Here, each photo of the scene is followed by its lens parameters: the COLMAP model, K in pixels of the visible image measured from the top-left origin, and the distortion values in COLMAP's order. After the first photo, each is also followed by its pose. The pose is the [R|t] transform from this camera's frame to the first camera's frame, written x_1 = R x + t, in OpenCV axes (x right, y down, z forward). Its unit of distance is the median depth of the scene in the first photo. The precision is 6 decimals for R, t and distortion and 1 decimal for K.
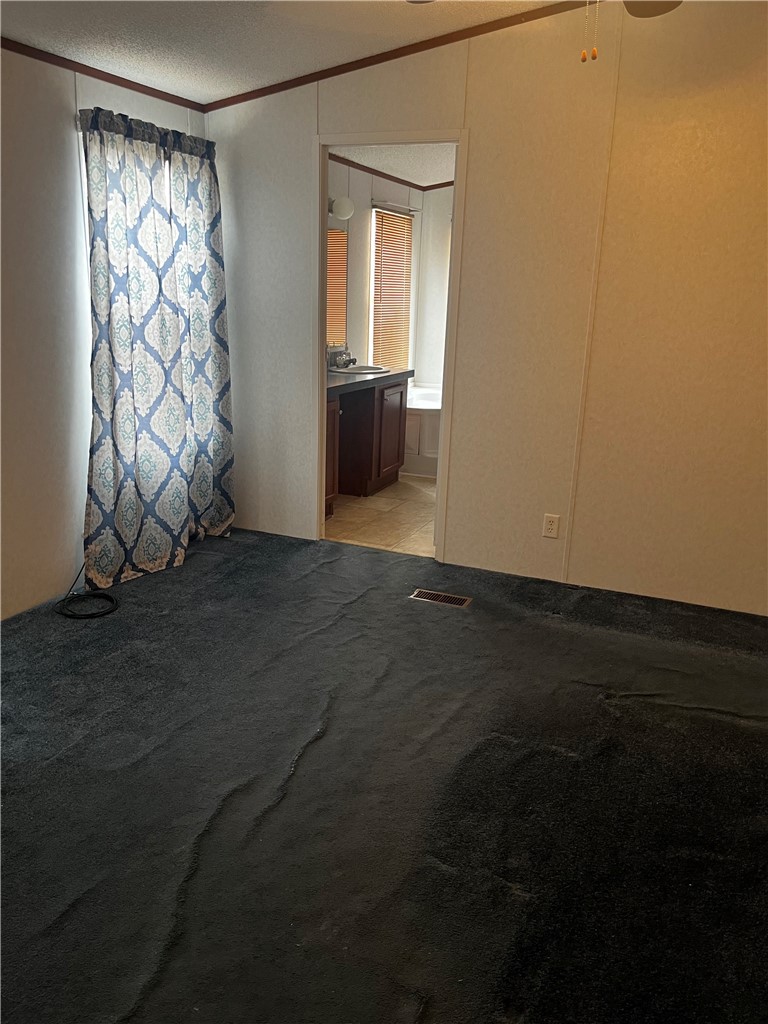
lens RADIAL K [[779.9, 0, 384.1], [0, 779.9, 512.5], [0, 0, 1]] dist [0.049444, -0.055096]
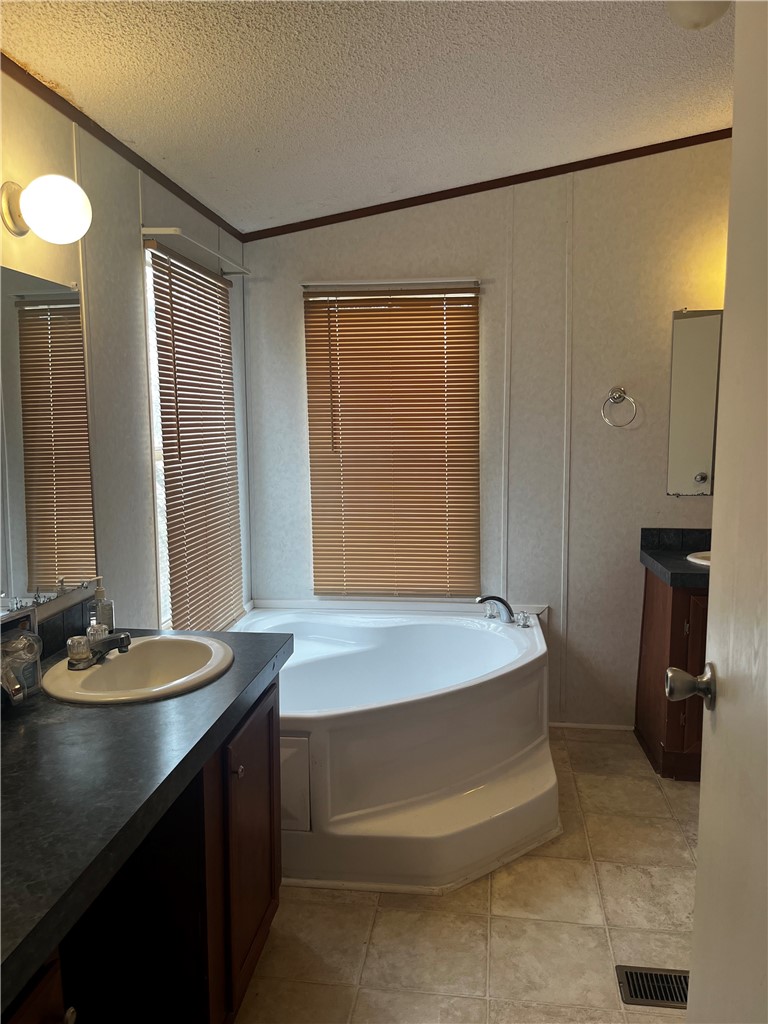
lens RADIAL K [[779.9, 0, 384.8], [0, 779.9, 512.1], [0, 0, 1]] dist [0.049444, -0.055096]
pose [[0.959002, -0.070978, 0.274368, -0.016118], [0.111621, 0.984474, -0.135469, -0.164719], [-0.260493, 0.160540, 0.952035, 0.549592]]
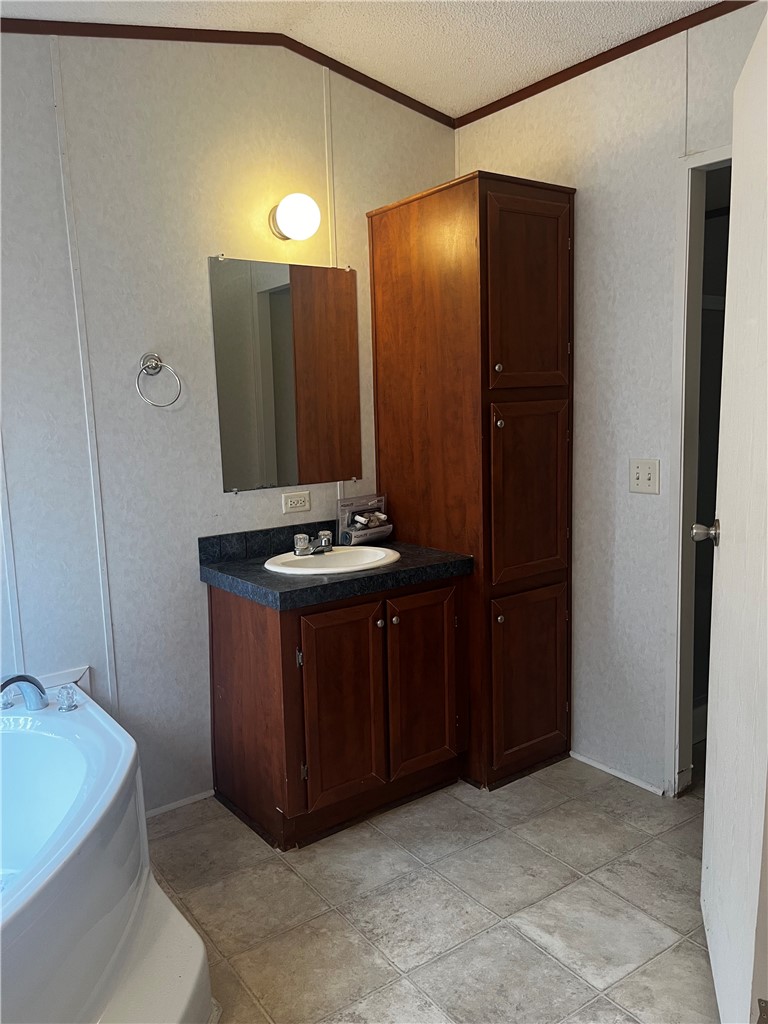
lens RADIAL K [[779.9, 0, 380.2], [0, 779.9, 512.1], [0, 0, 1]] dist [0.049444, -0.055096]
pose [[0.506571, -0.171061, 0.845059, -0.007687], [0.278117, 0.960149, 0.027641, -0.186020], [-0.816111, 0.221023, 0.533959, 0.636822]]
